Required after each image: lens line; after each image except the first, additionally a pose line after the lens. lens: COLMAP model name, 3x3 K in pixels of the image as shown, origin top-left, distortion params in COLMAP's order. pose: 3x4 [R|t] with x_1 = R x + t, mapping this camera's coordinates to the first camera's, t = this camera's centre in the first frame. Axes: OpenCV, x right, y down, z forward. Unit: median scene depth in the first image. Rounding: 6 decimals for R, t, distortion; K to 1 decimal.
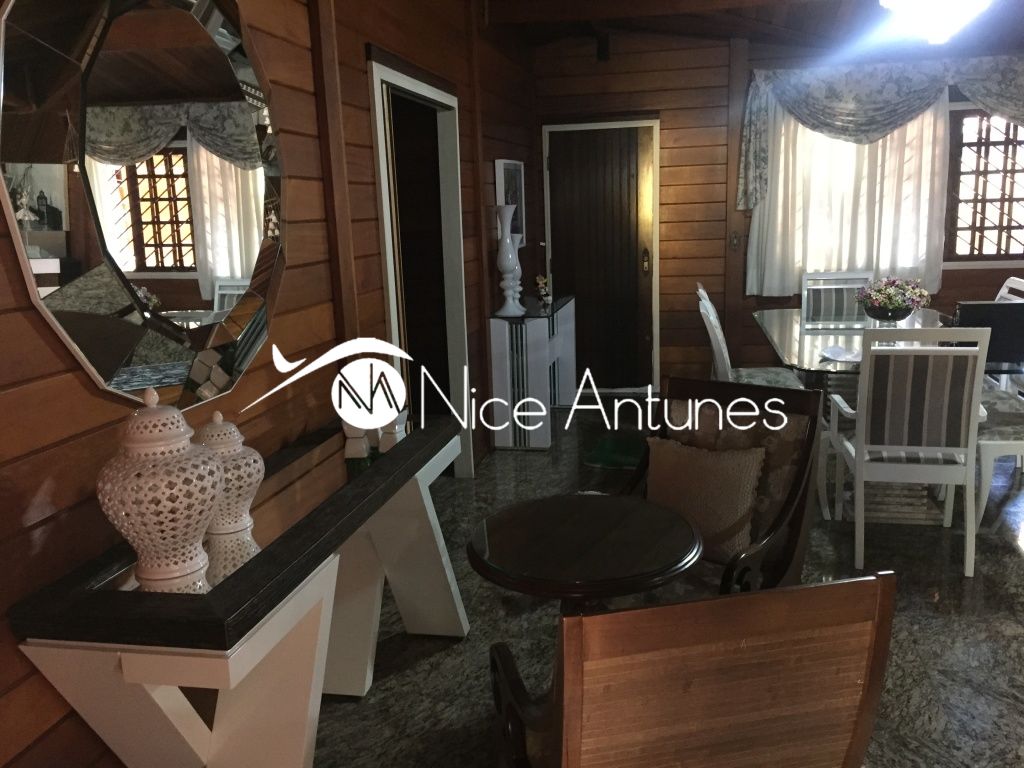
lens RADIAL K [[858.5, 0, 511.7], [0, 858.5, 385.8], [0, 0, 1]] dist [-0.007076, -0.024202]
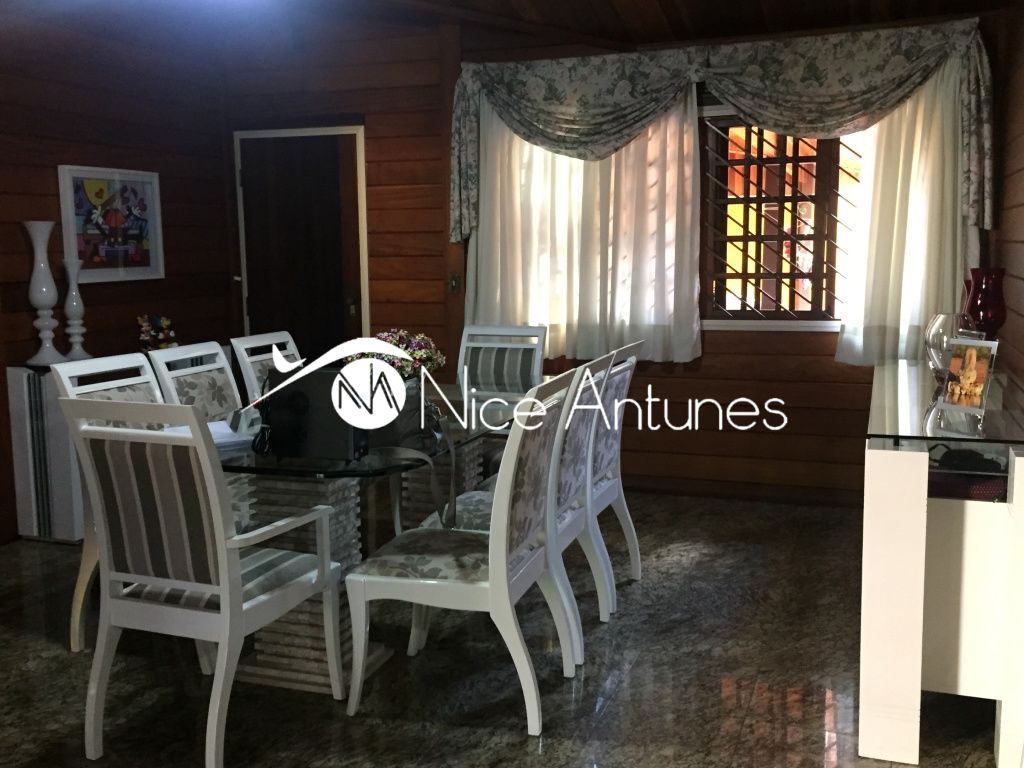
lens RADIAL K [[988.2, 0, 512.5], [0, 988.2, 380.2], [0, 0, 1]] dist [0.064939, 0.000000]
pose [[0.992347, 0.046745, -0.114289, 0.458422], [-0.055104, 0.995945, -0.071111, -0.023364], [0.110501, 0.076865, 0.990899, 0.141232]]
